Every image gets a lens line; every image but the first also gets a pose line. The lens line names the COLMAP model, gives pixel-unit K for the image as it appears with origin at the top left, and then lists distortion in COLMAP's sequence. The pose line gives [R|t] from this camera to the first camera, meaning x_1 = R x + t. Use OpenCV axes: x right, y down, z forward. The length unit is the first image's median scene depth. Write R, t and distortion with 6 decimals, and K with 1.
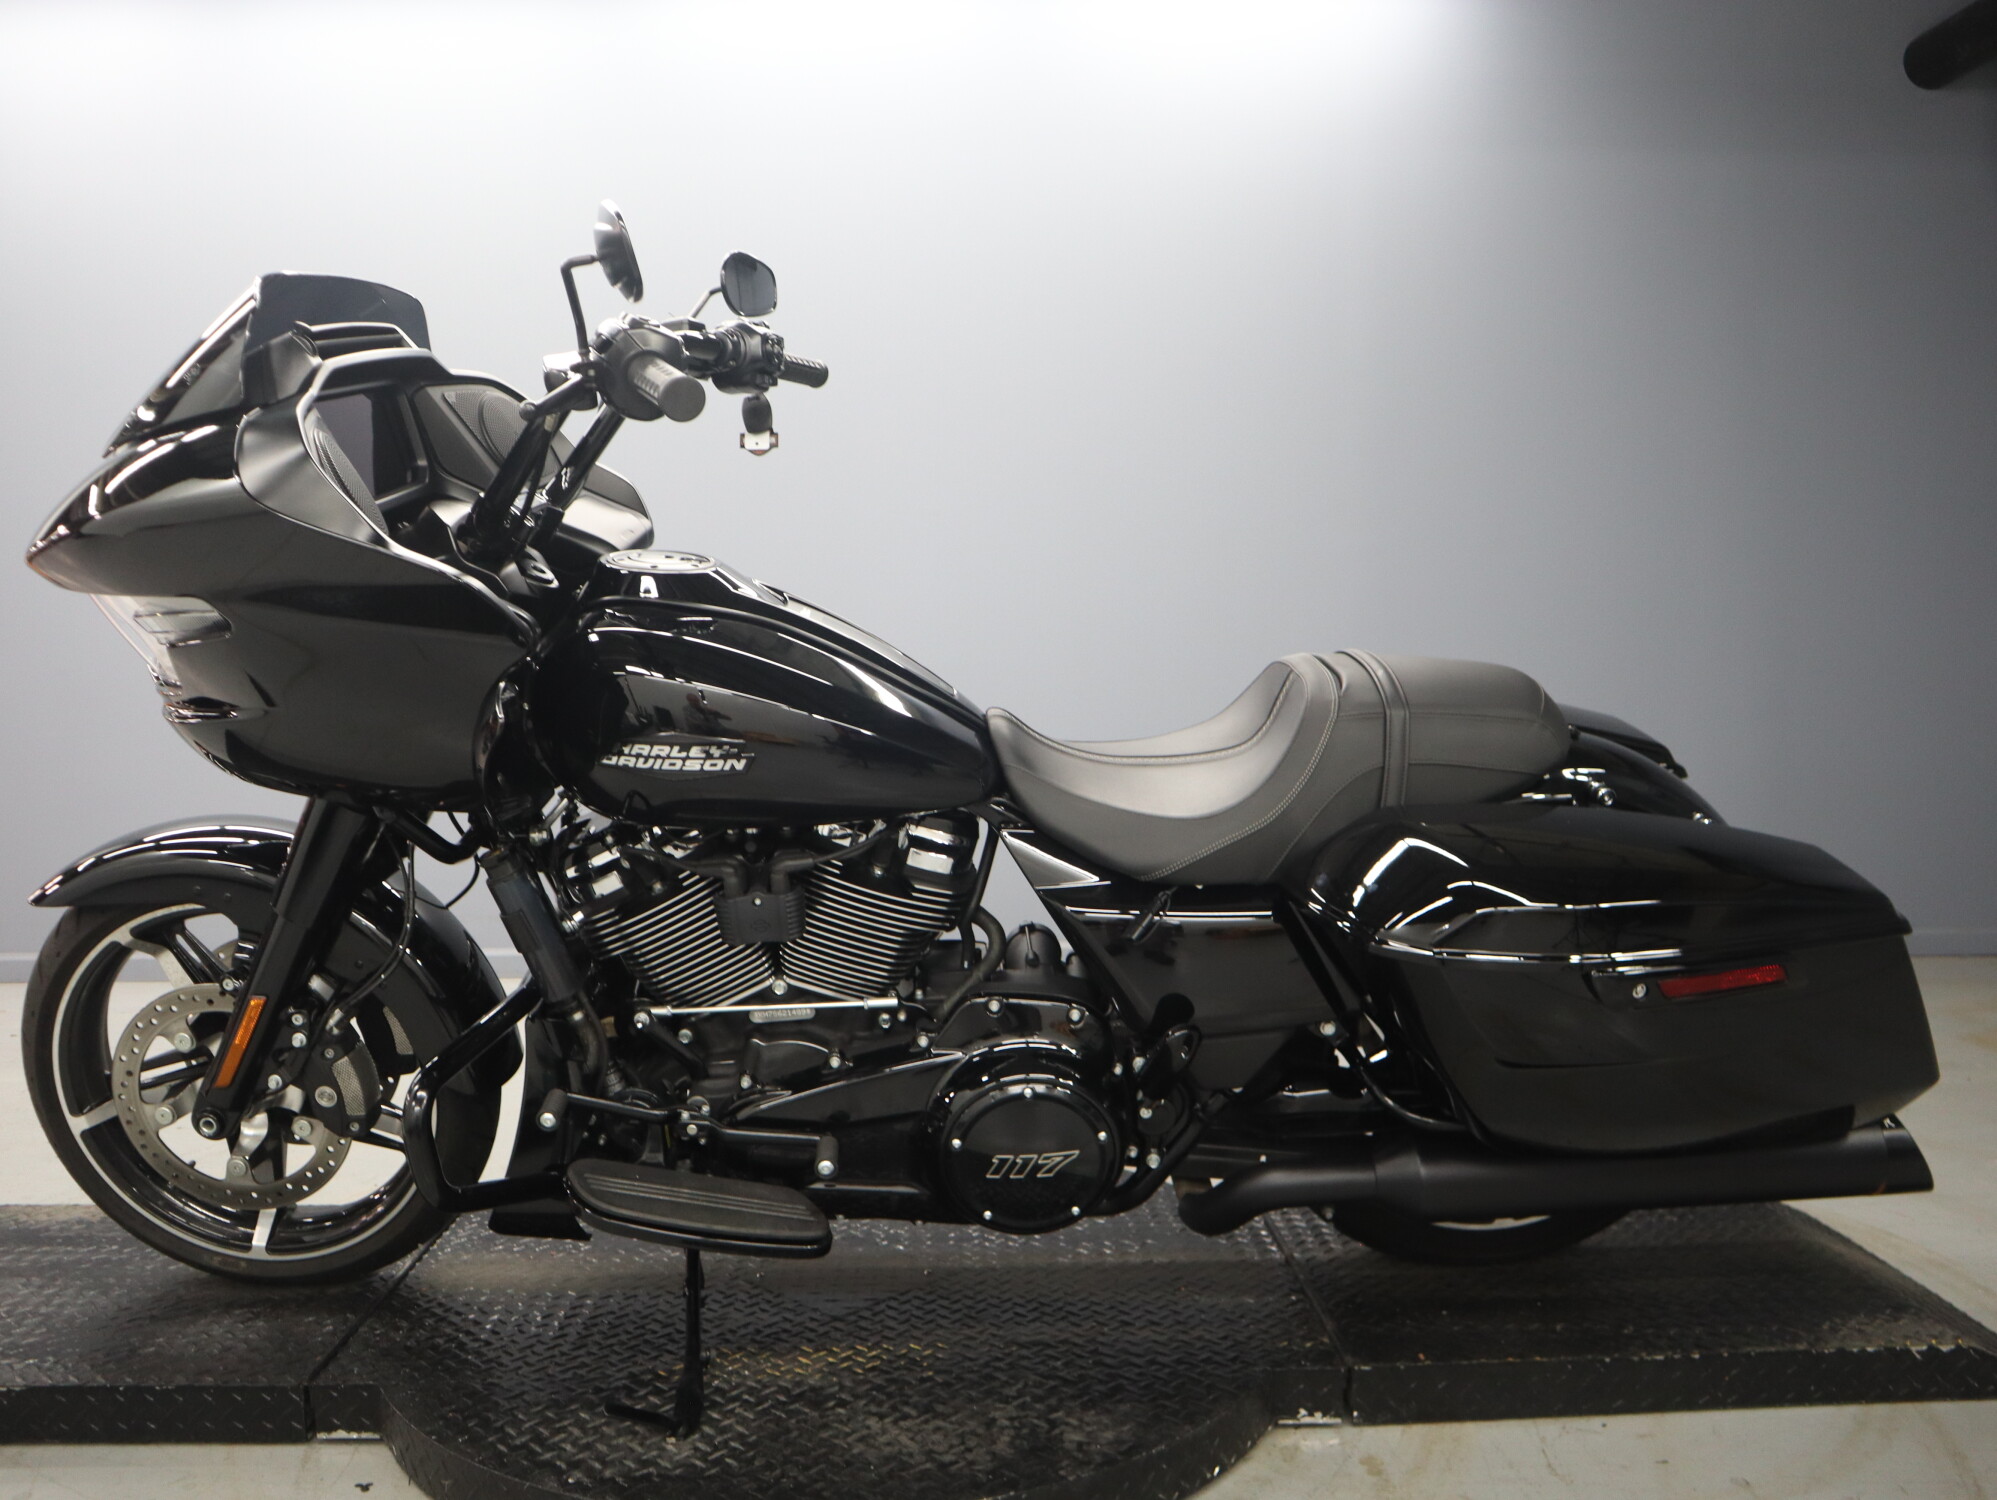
lens RADIAL K [[1569.6, 0, 982.7], [0, 1569.6, 731.4], [0, 0, 1]] dist [-0.122275, 0.074667]
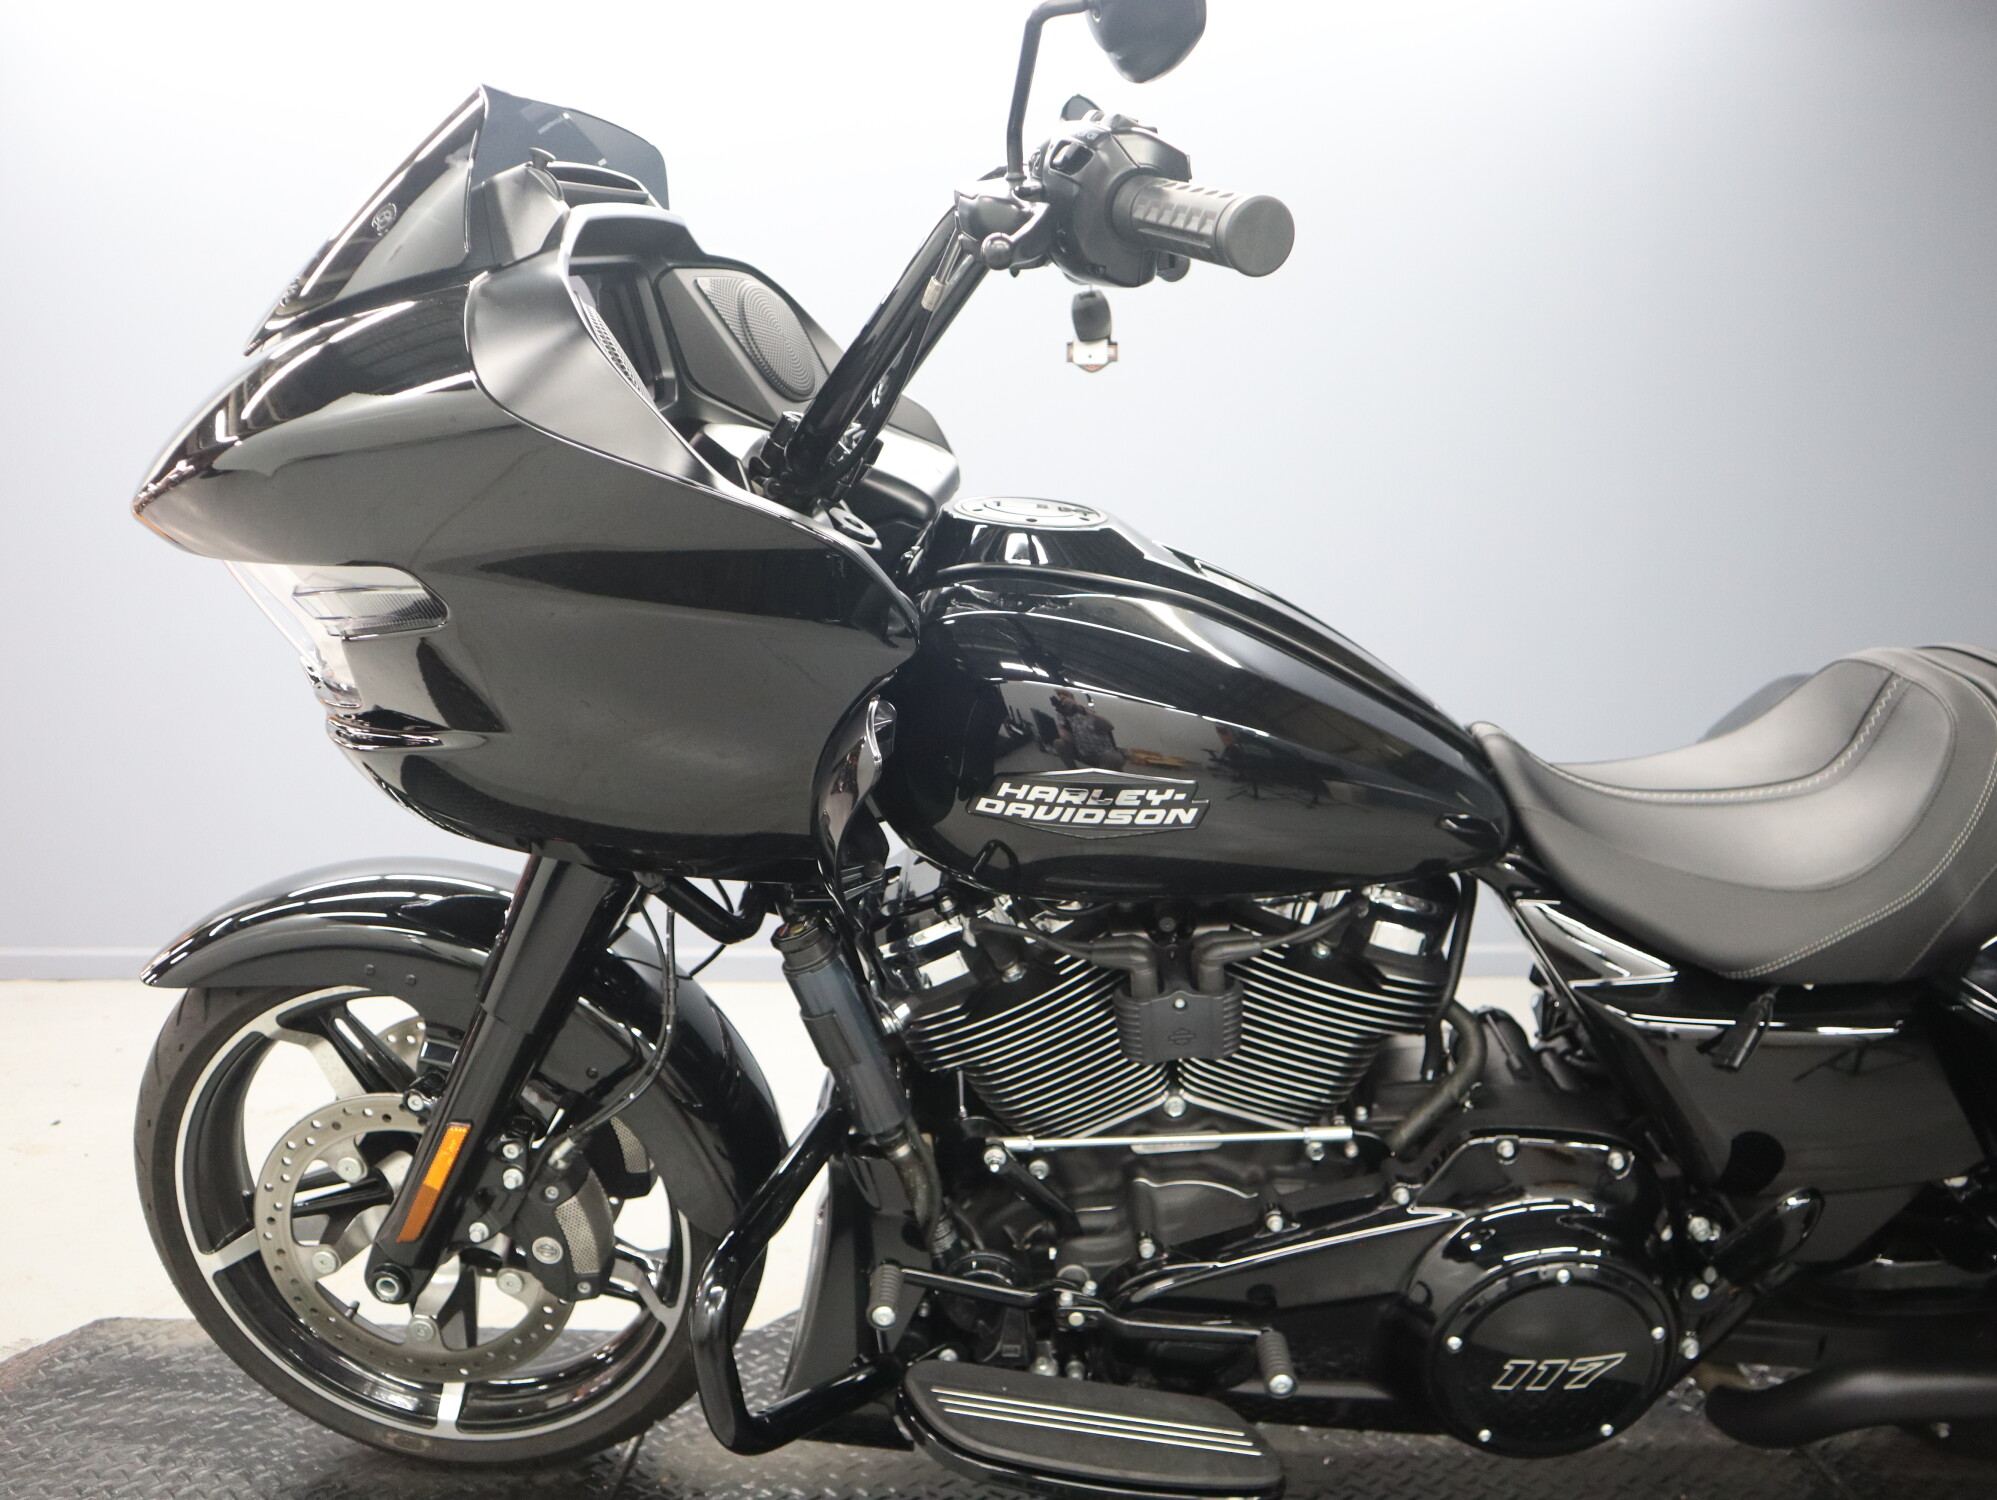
lens RADIAL K [[1569.6, 0, 983.7], [0, 1569.6, 744.7], [0, 0, 1]] dist [-0.122275, 0.074667]
pose [[0.998810, 0.007435, -0.048198, -0.191905], [-0.005581, 0.999244, 0.038475, -0.031950], [0.048448, -0.038160, 0.998096, 0.294153]]
